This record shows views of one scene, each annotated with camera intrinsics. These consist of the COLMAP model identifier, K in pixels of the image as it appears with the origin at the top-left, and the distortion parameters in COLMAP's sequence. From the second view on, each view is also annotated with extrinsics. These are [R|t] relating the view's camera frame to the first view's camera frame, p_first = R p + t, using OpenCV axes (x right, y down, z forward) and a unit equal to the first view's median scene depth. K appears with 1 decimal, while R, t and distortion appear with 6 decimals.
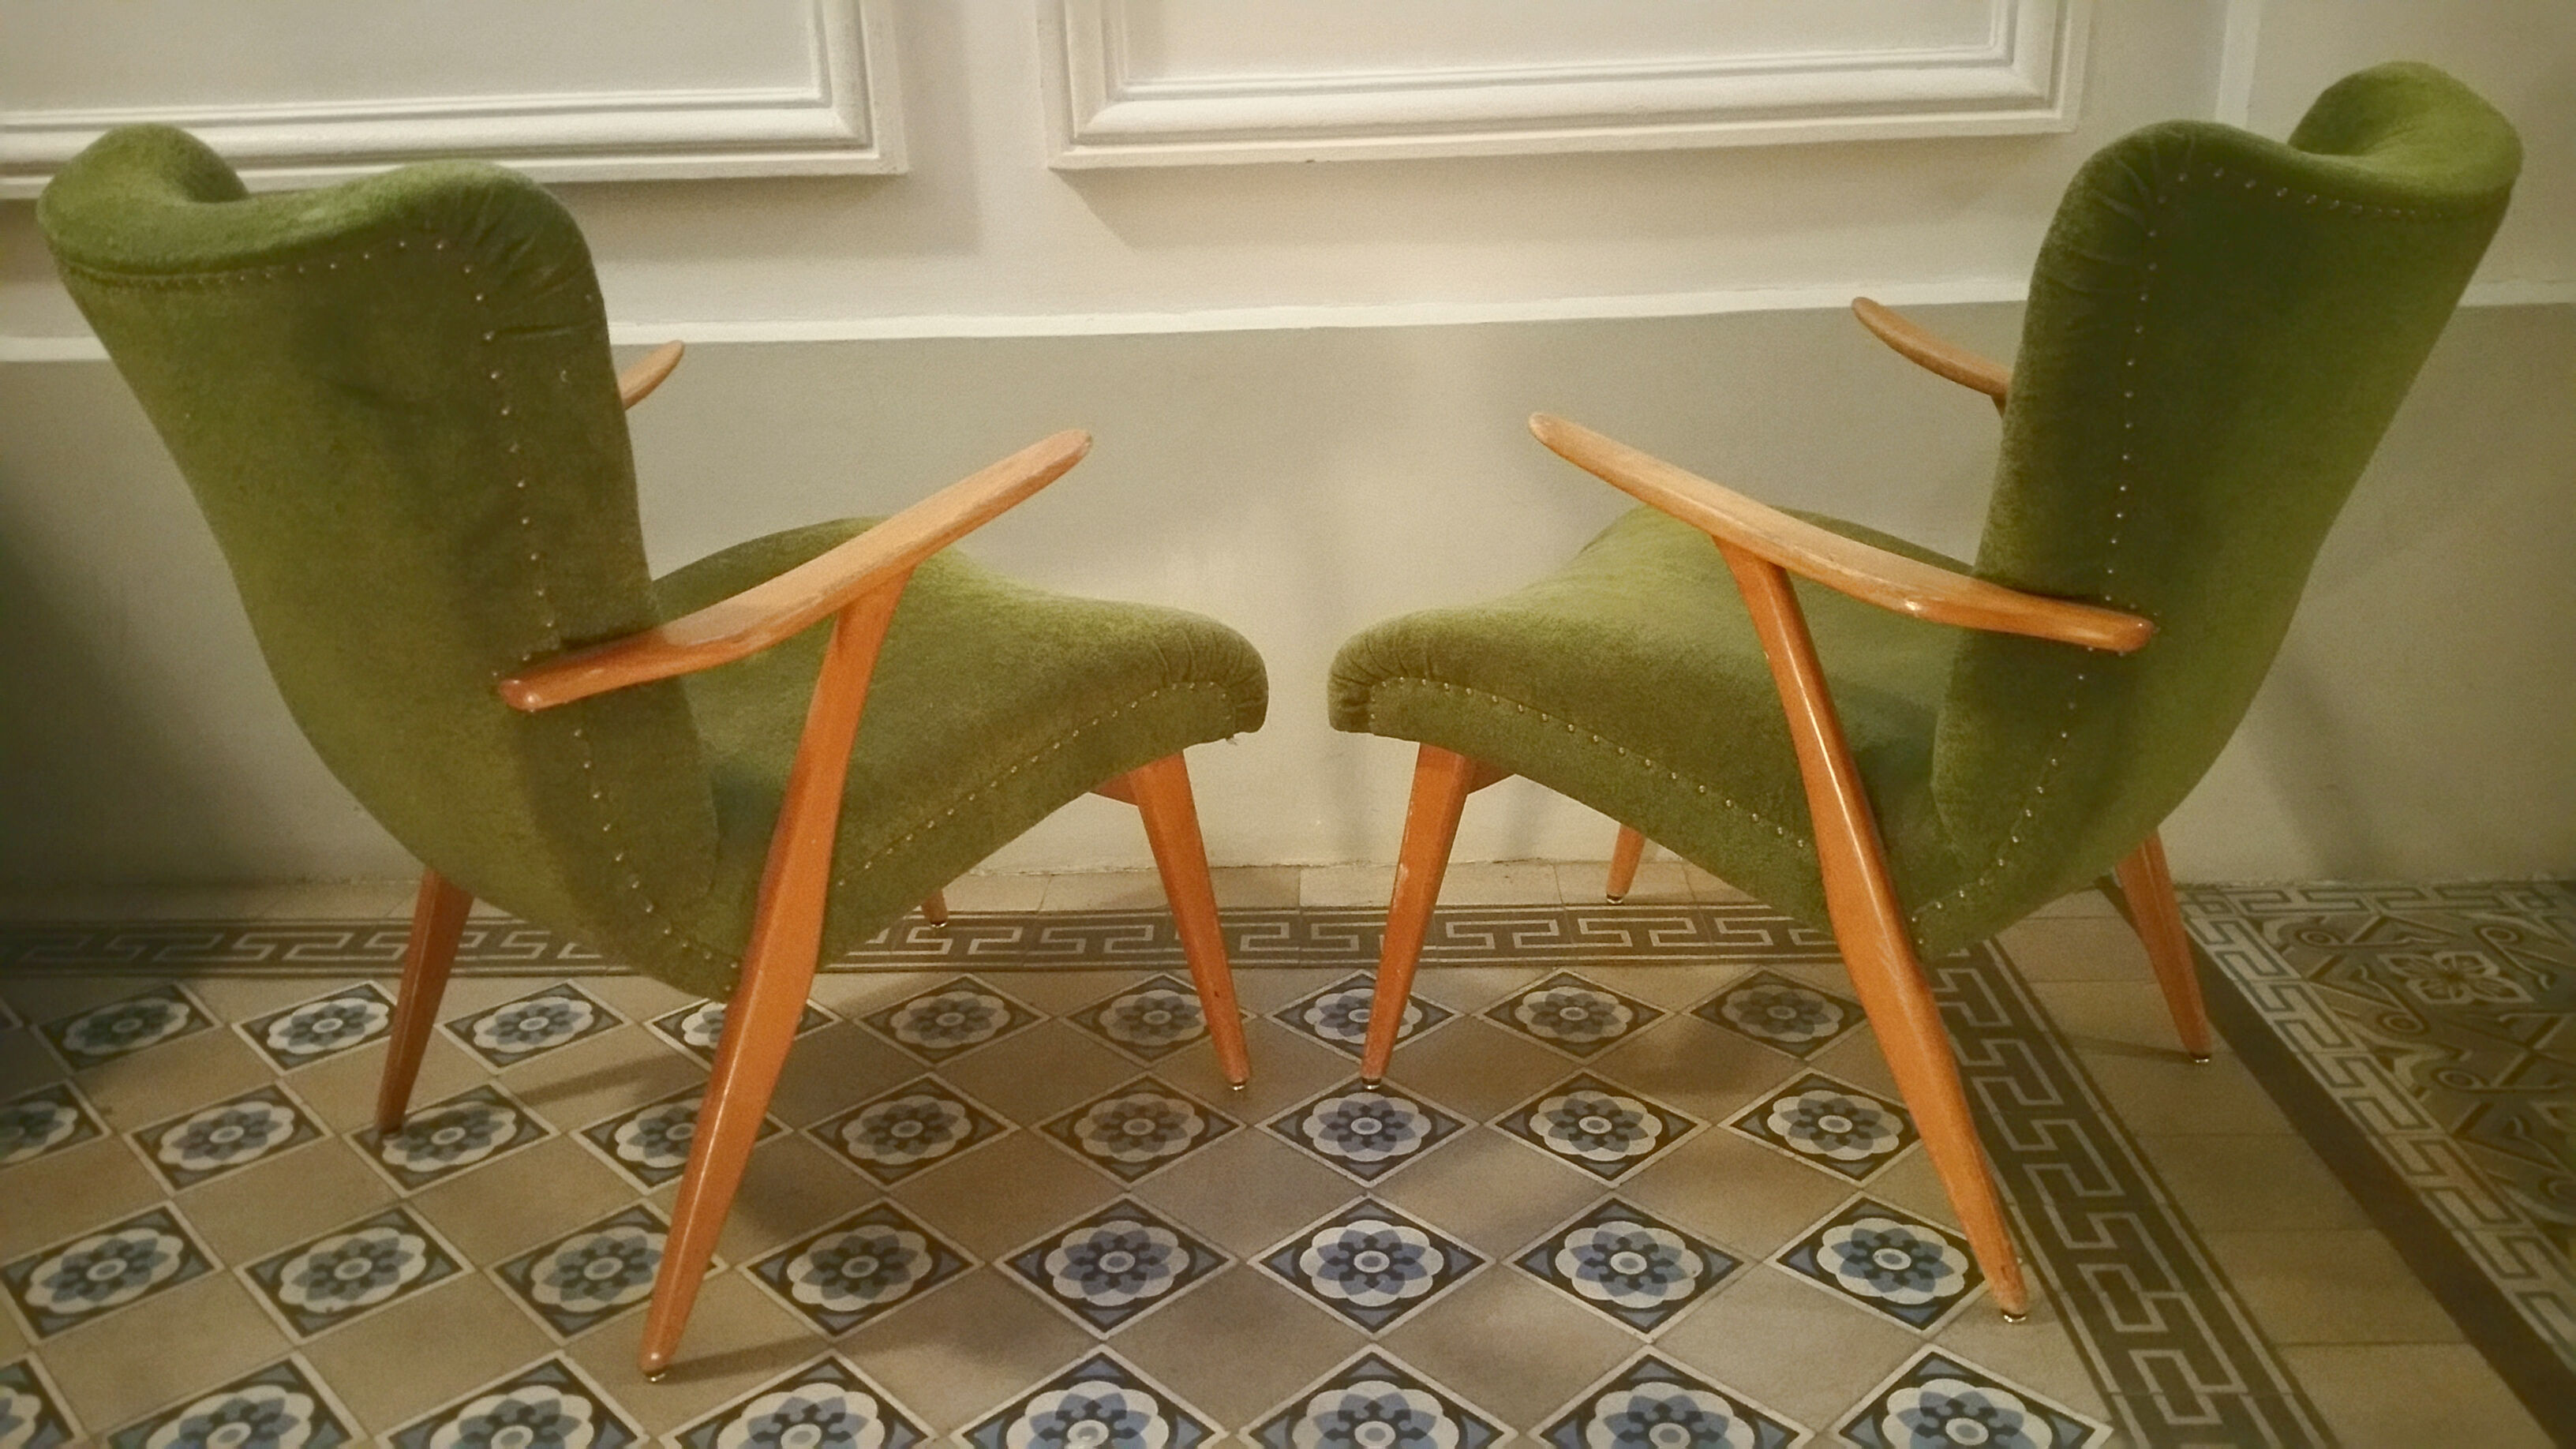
lens RADIAL K [[2129.2, 0, 1309.1], [0, 2129.2, 758.1], [0, 0, 1]] dist [0.049955, -0.141093]
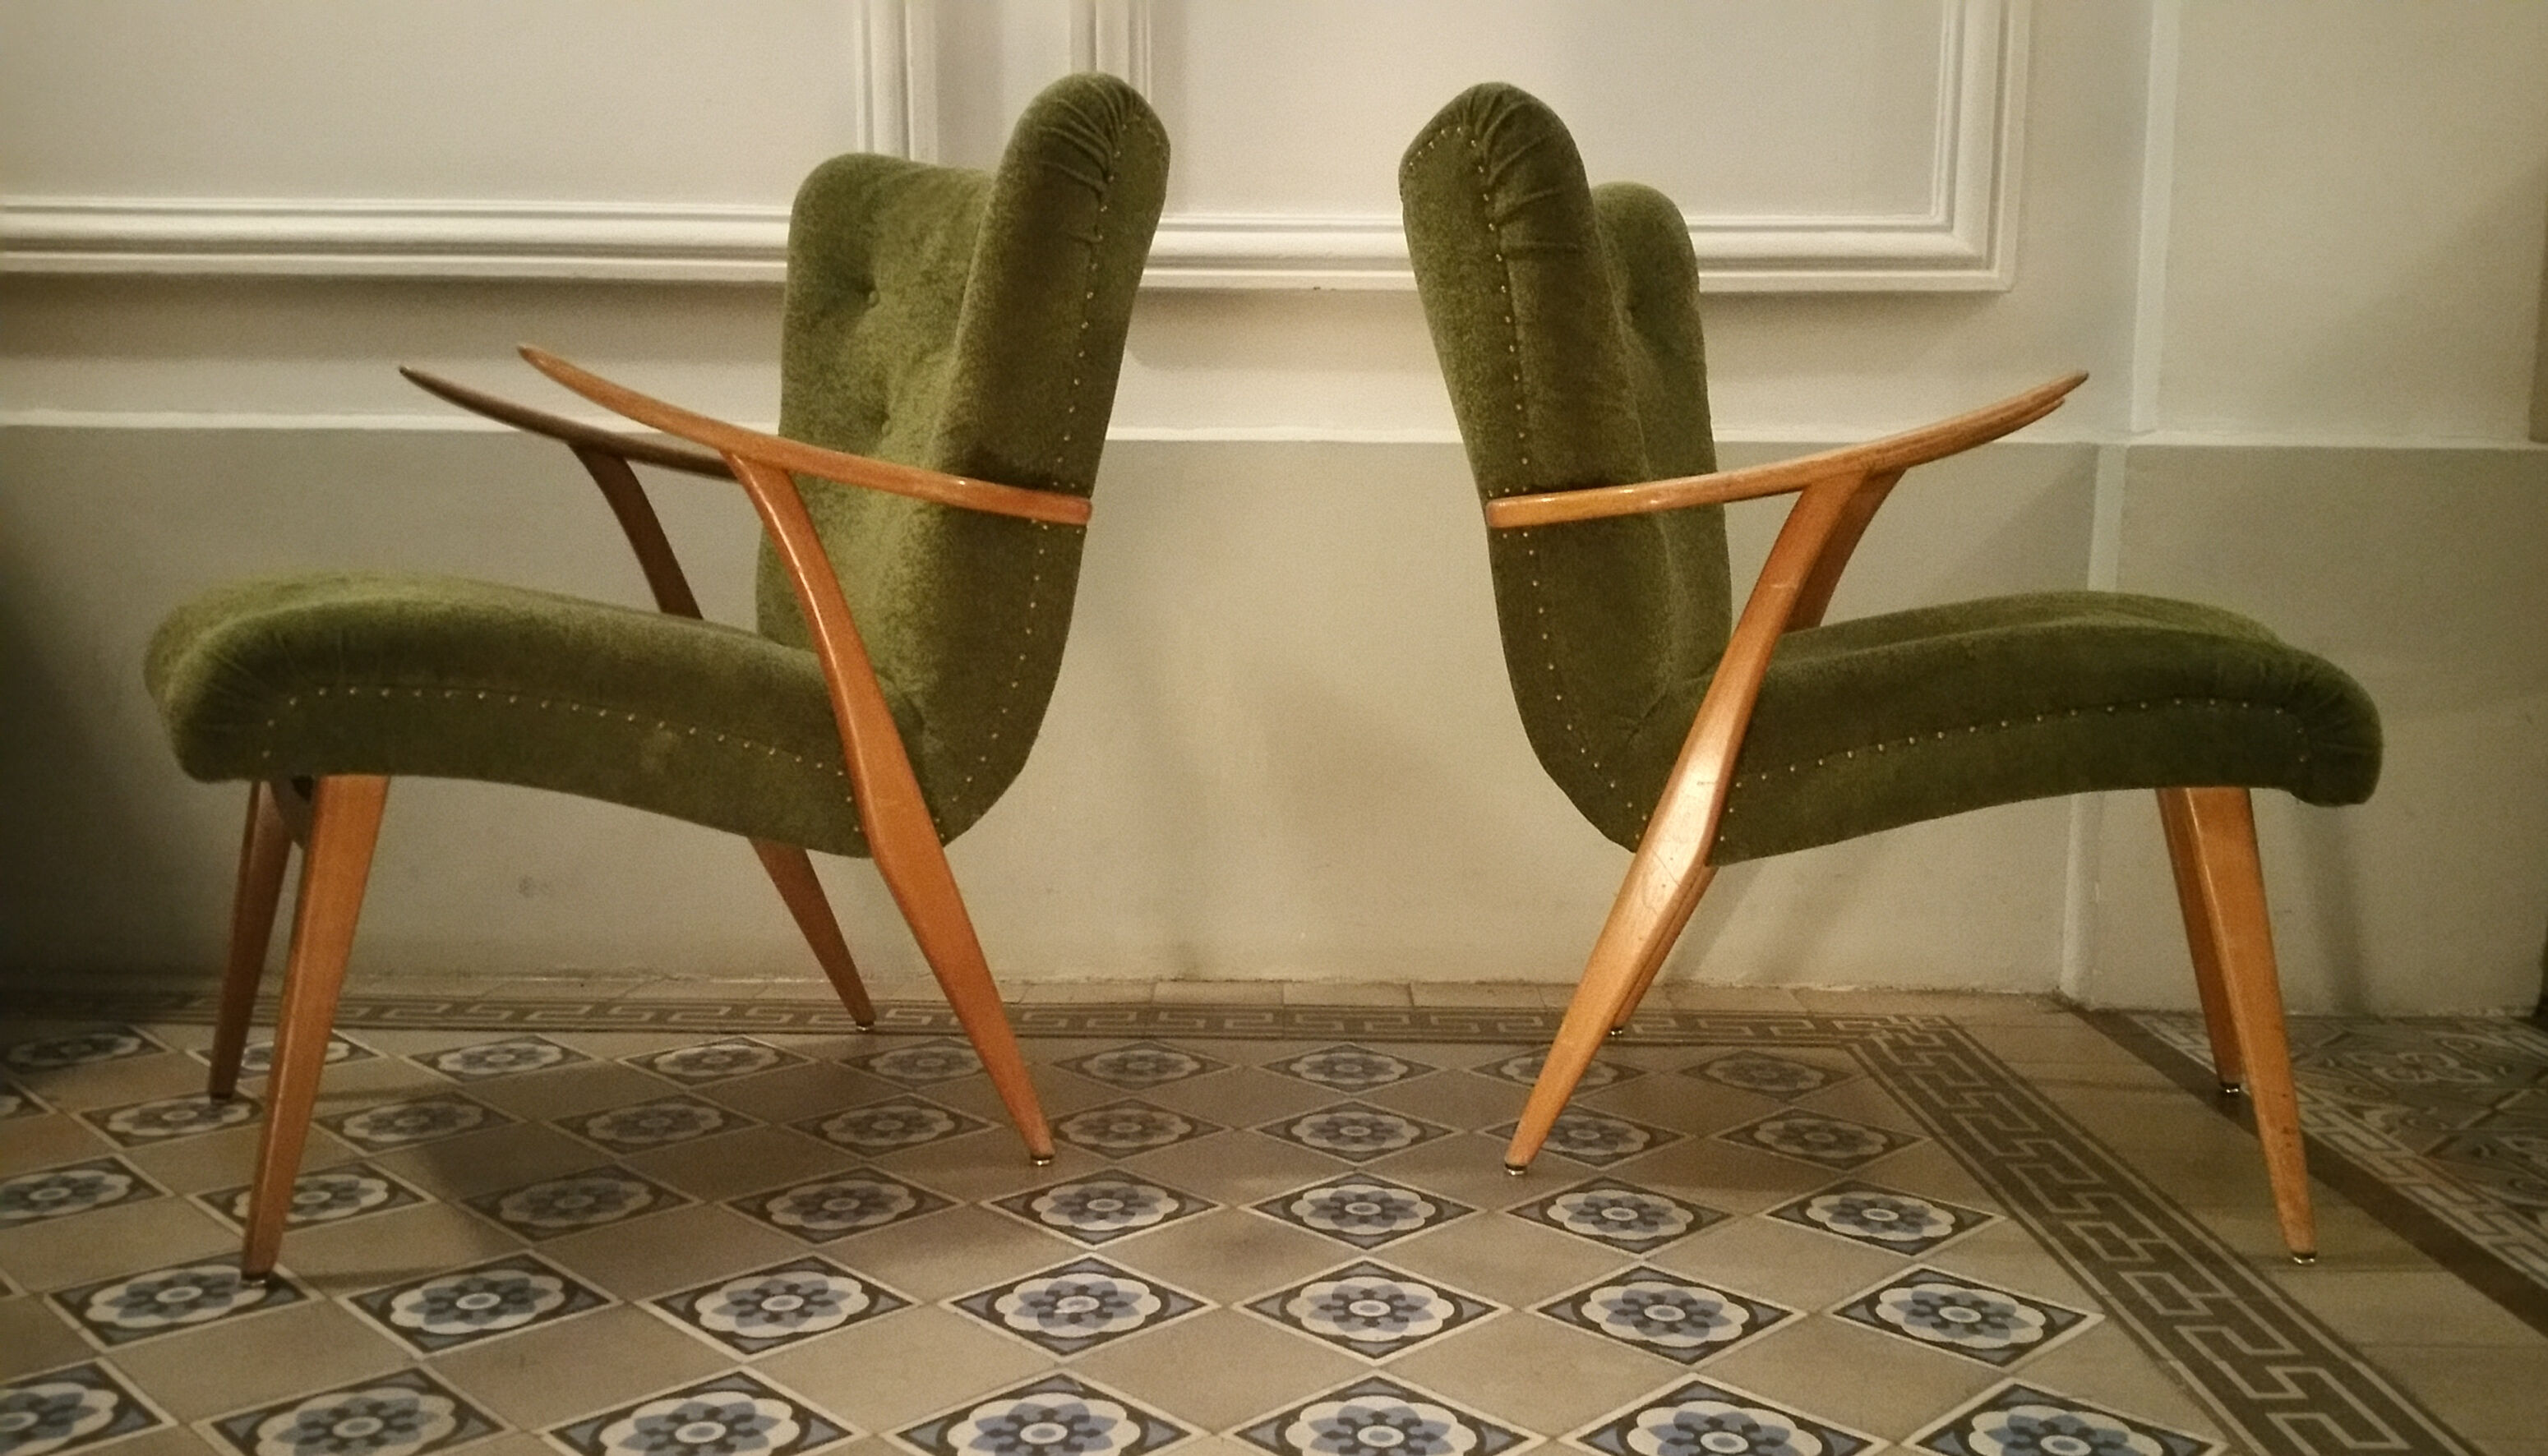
lens RADIAL K [[2236.8, 0, 1371.8], [0, 2236.8, 828.9], [0, 0, 1]] dist [0.035998, -0.121027]
pose [[0.998436, 0.026711, 0.049116, -0.020969], [-0.015275, 0.975394, -0.219939, 0.274869], [-0.053782, 0.218845, 0.974276, -0.048234]]
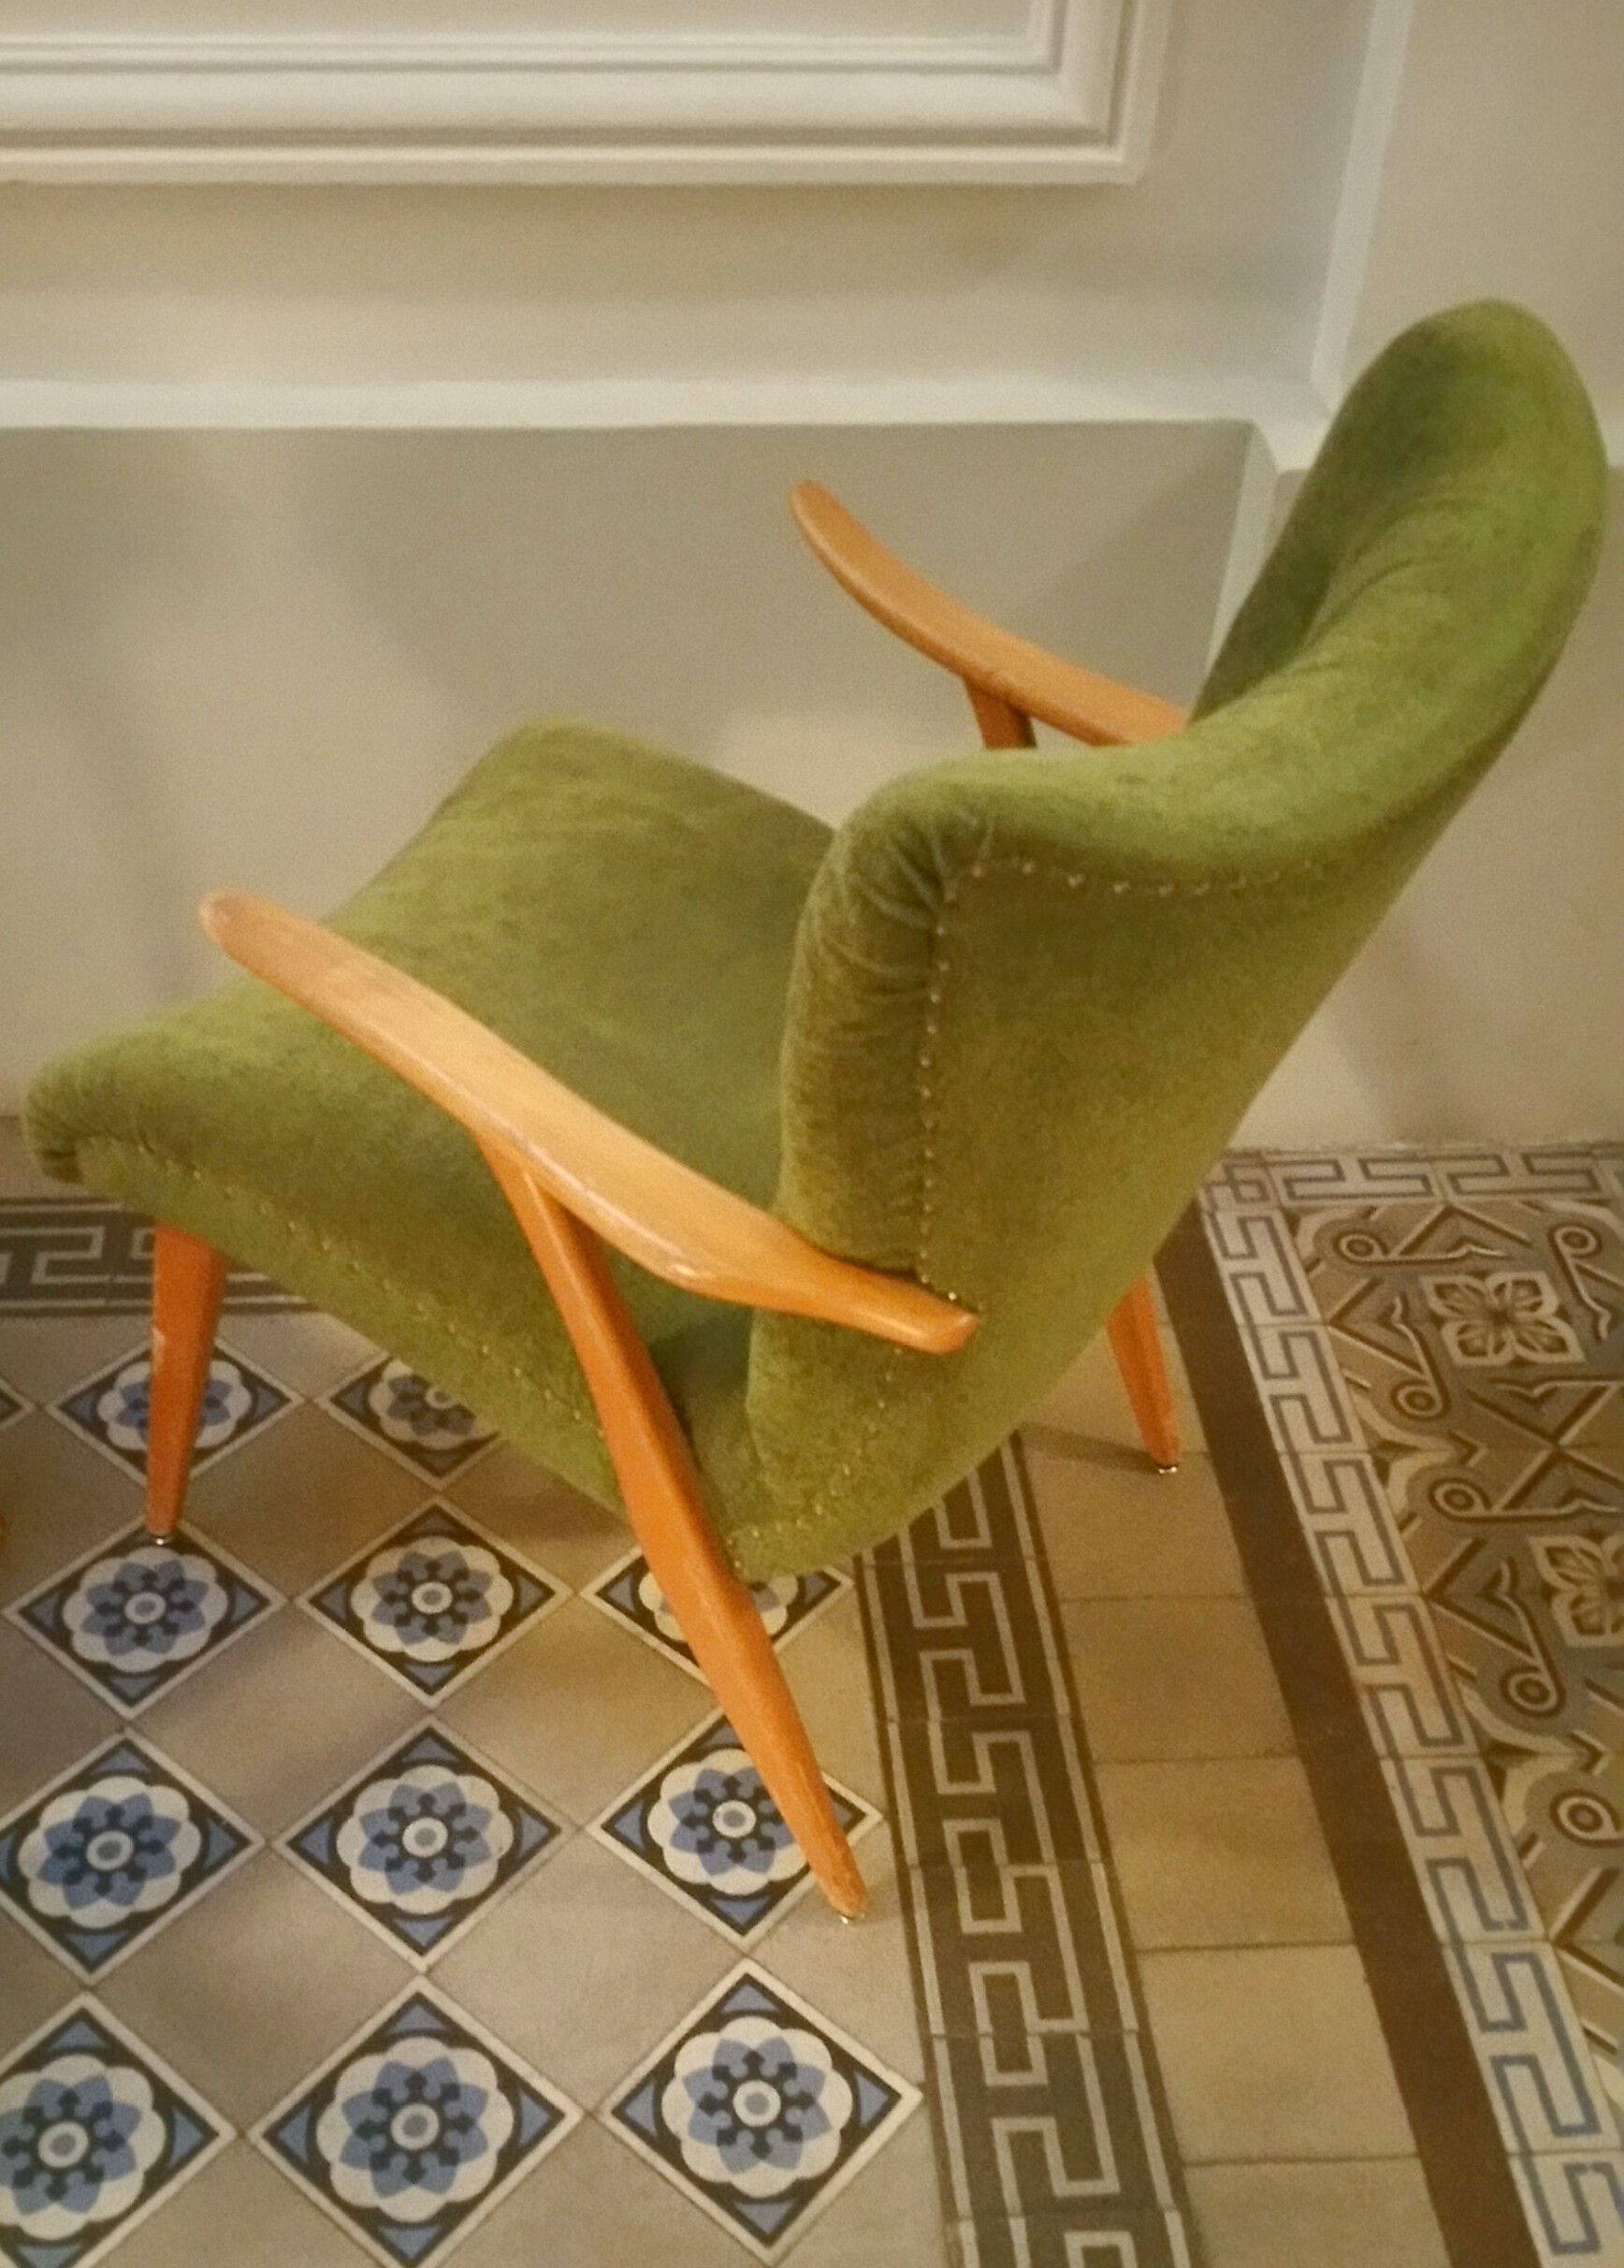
lens RADIAL K [[2427.7, 0, 834.4], [0, 2427.7, 1263.2], [0, 0, 1]] dist [0.101563, 0.000000]
pose [[0.994429, -0.018421, 0.103783, 0.200997], [-0.024046, 0.918999, 0.393526, -0.335847], [-0.102626, -0.393830, 0.913436, 0.174207]]
